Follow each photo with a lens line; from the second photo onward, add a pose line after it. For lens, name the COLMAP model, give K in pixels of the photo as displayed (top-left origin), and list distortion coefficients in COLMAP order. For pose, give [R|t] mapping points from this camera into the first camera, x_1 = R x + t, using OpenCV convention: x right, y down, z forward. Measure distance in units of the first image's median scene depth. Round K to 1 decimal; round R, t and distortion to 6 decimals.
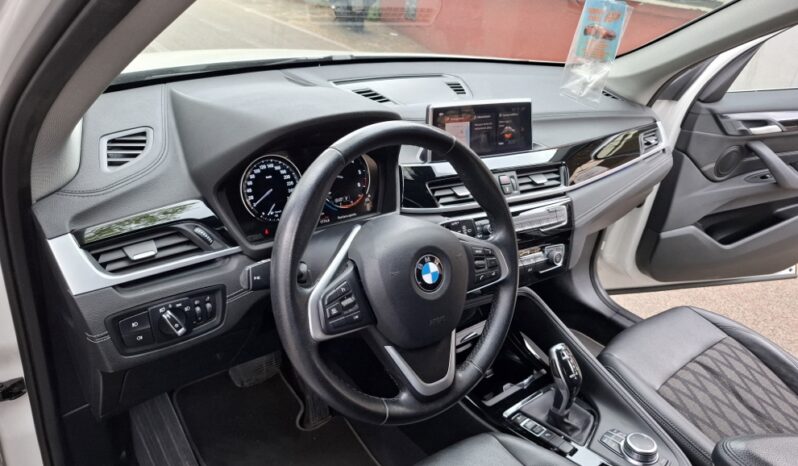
lens RADIAL K [[560.6, 0, 402.2], [0, 560.6, 234.1], [0, 0, 1]] dist [0.021293, -0.039157]
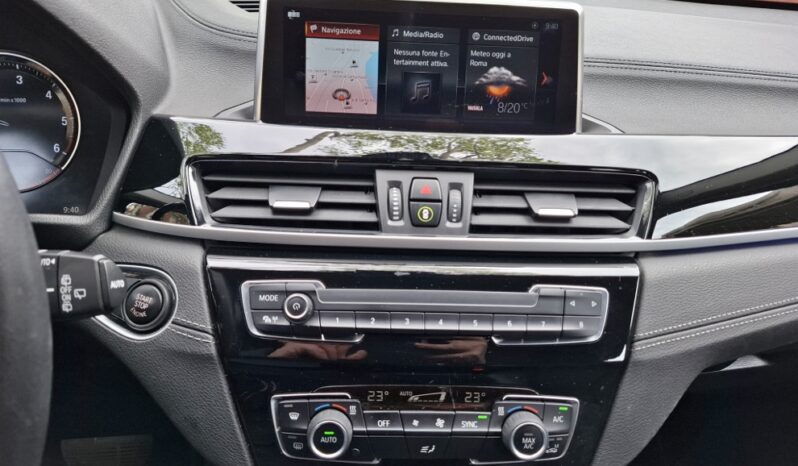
lens RADIAL K [[560.6, 0, 409.9], [0, 560.6, 231.1], [0, 0, 1]] dist [0.021293, -0.039157]
pose [[0.880045, 0.146341, -0.451780, 0.396157], [-0.184403, 0.981990, -0.041121, -0.058316], [0.437626, 0.119498, 0.891181, 0.752322]]
